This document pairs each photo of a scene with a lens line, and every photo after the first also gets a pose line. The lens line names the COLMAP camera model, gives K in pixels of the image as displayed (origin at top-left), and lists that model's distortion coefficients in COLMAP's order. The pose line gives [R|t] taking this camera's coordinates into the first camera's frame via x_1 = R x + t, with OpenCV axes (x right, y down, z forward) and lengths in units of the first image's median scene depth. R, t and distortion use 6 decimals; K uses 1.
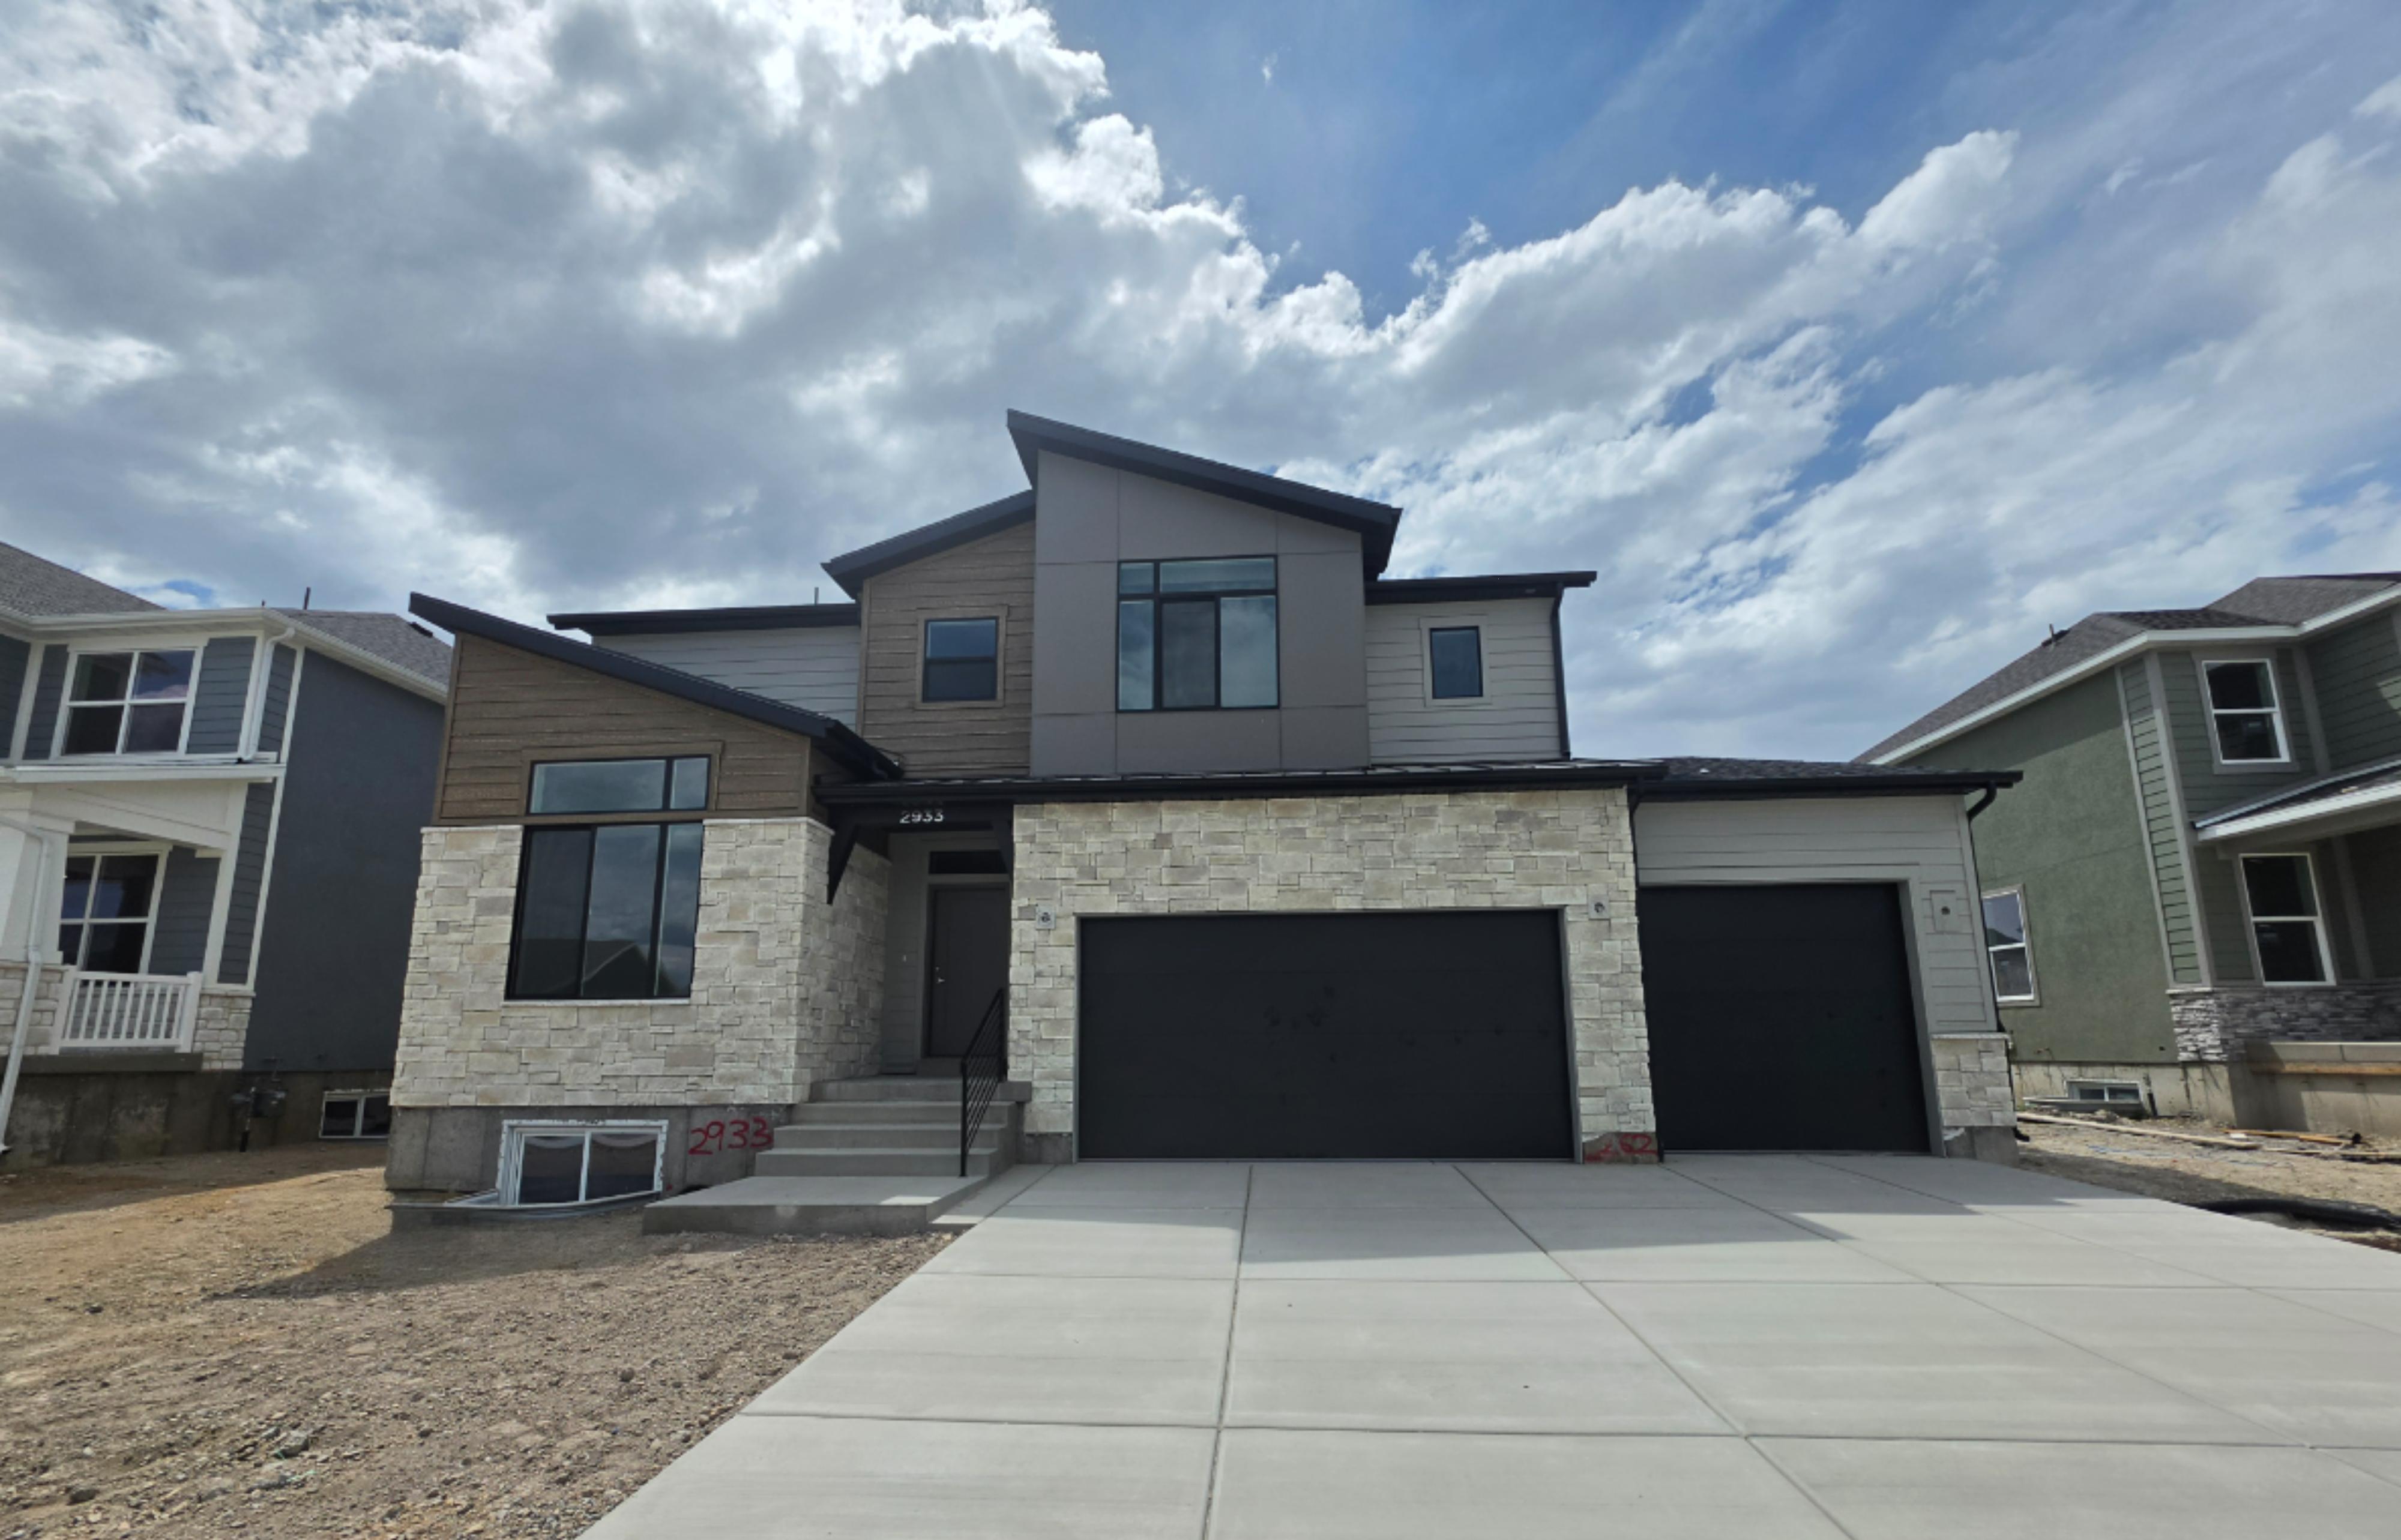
lens RADIAL K [[957.6, 0, 1210.5], [0, 957.6, 892.6], [0, 0, 1]] dist [-0.004231, 0.000630]
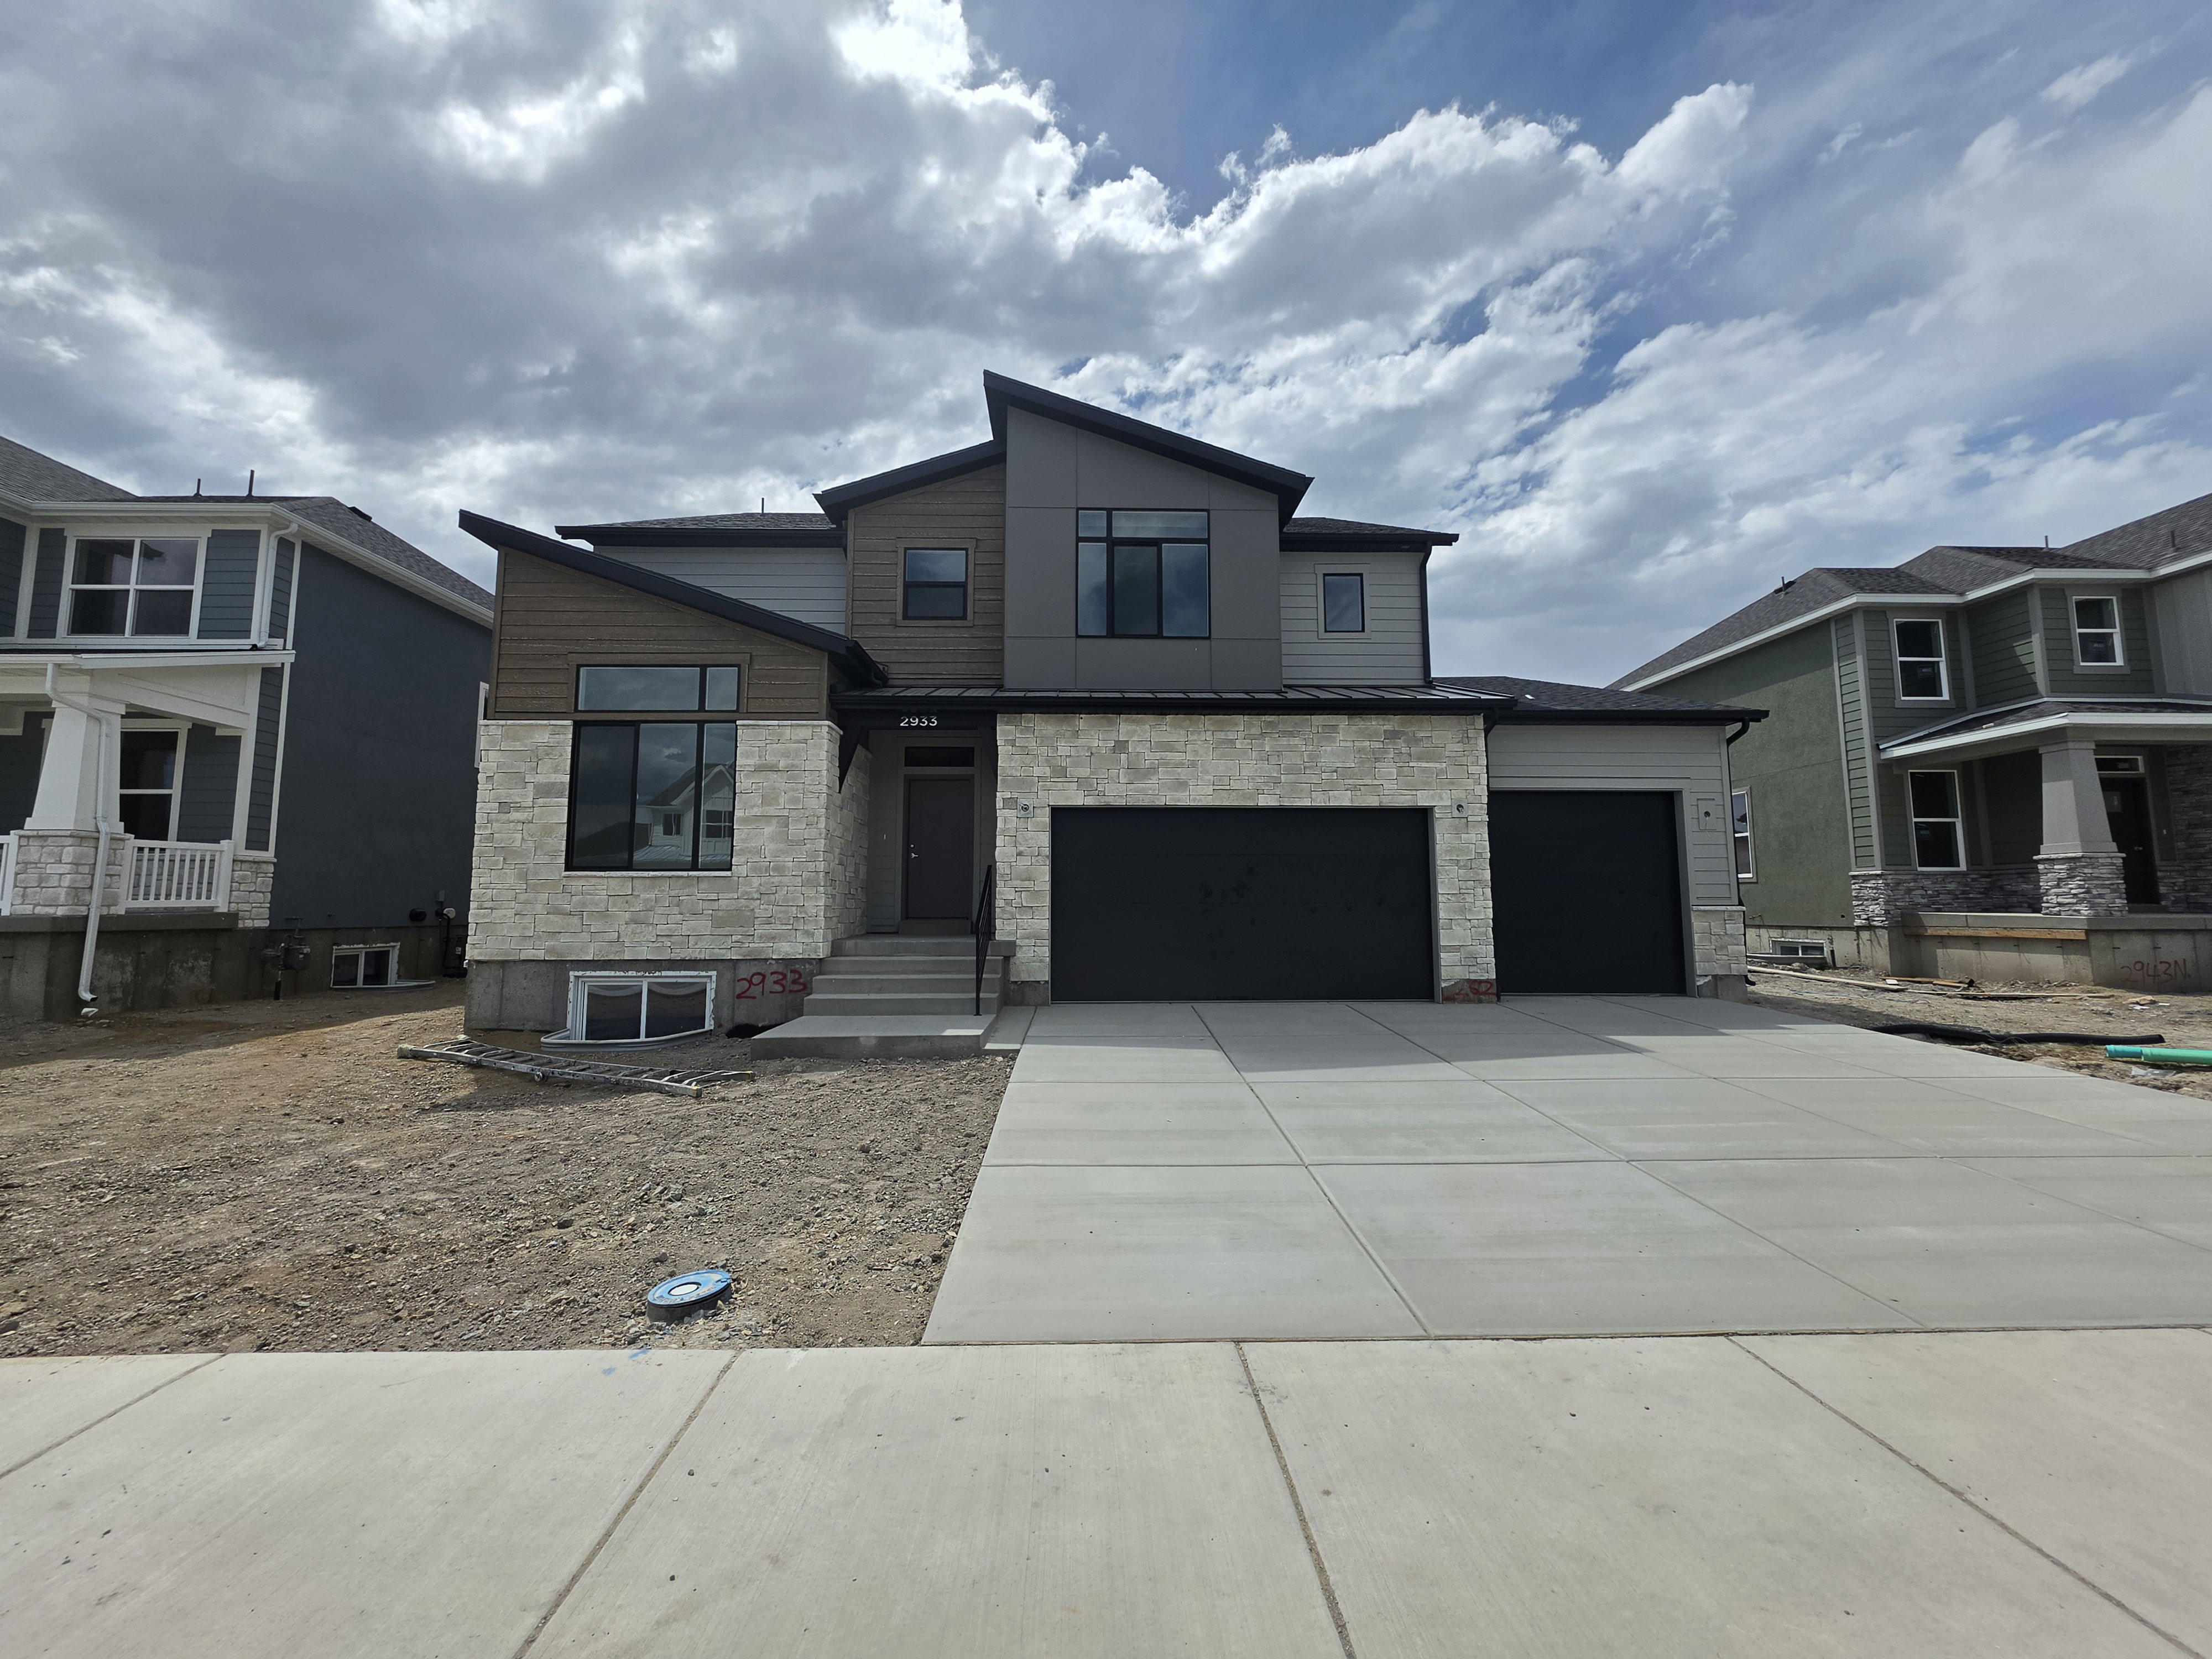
lens RADIAL K [[884.1, 0, 1101.2], [0, 884.1, 822.1], [0, 0, 1]] dist [-0.002776, 0.000348]
pose [[0.995236, 0.015148, 0.096310, -0.158590], [-0.021589, 0.997574, 0.066189, -0.028237], [-0.095074, -0.067953, 0.993148, -0.116620]]
